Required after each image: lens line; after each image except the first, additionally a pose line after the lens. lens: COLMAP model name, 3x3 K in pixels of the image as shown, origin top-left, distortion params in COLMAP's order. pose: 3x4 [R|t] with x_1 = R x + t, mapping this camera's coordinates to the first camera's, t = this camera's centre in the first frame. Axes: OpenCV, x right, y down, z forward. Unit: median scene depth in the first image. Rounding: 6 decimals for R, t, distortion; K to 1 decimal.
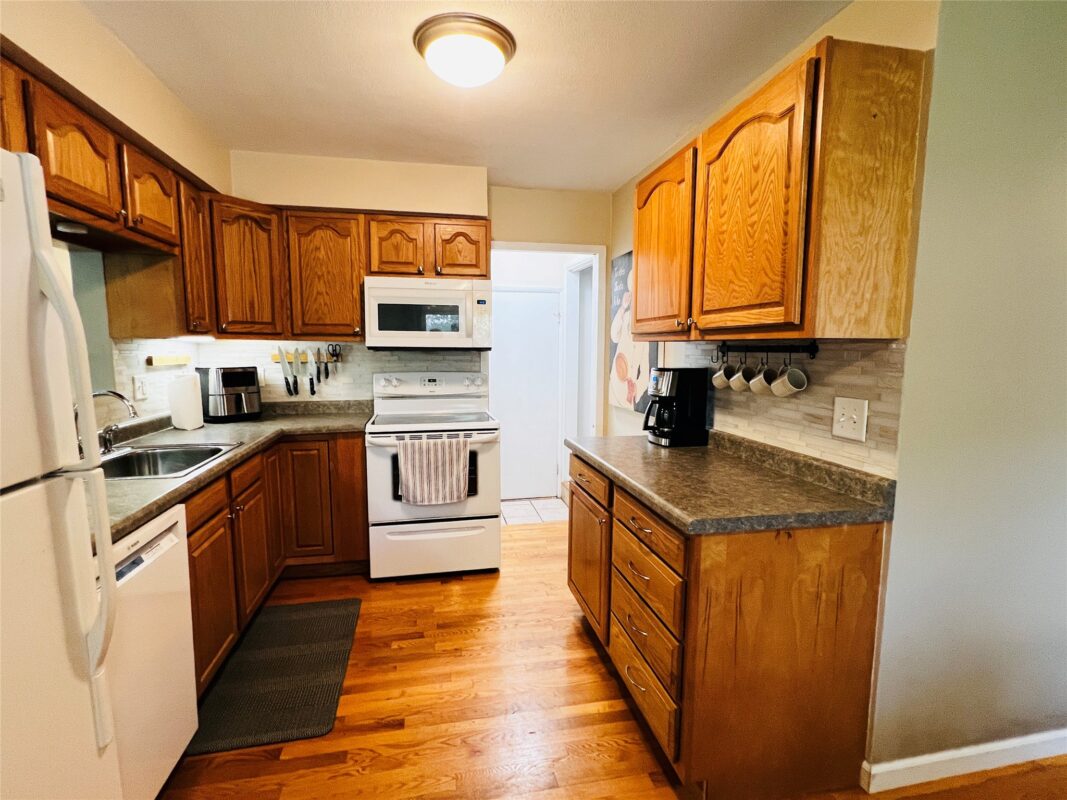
lens RADIAL K [[506.9, 0, 529.4], [0, 506.9, 401.4], [0, 0, 1]] dist [-0.001980, 0.000032]
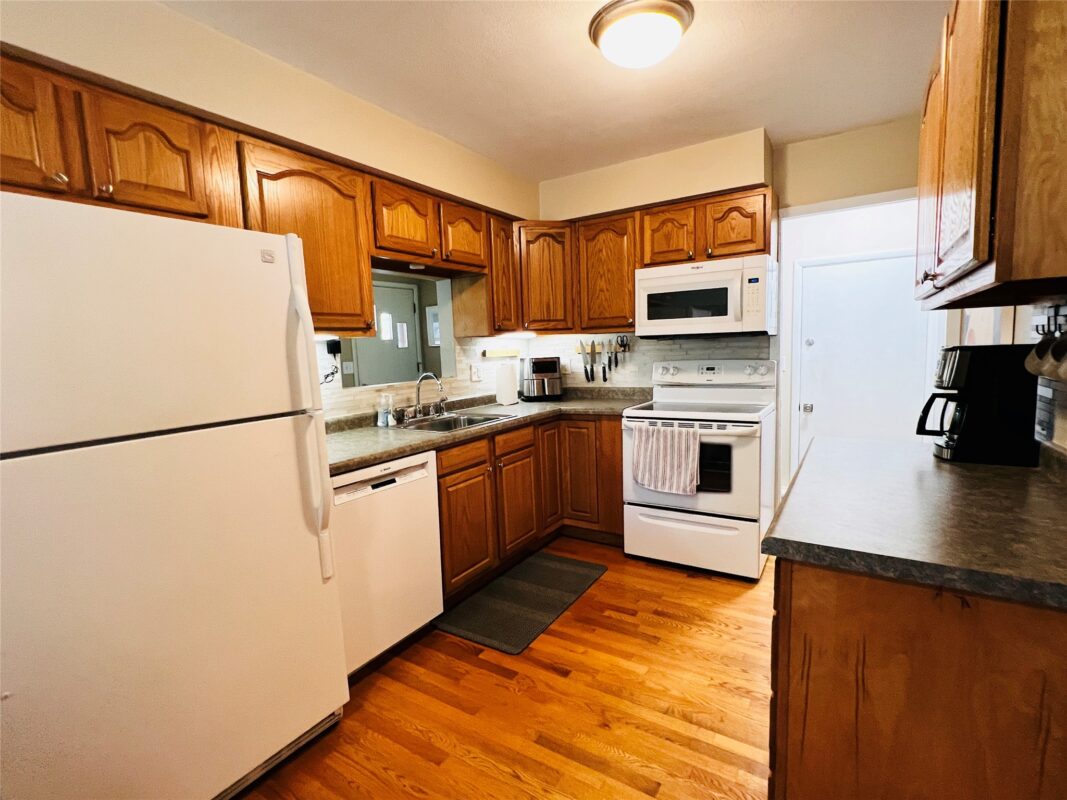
lens RADIAL K [[506.9, 0, 529.4], [0, 506.9, 401.4], [0, 0, 1]] dist [-0.001980, 0.000032]
pose [[0.718409, 0.043265, -0.694274, 0.274251], [-0.035921, 0.999040, 0.025087, 0.010211], [0.694693, 0.006916, 0.719273, 0.089052]]
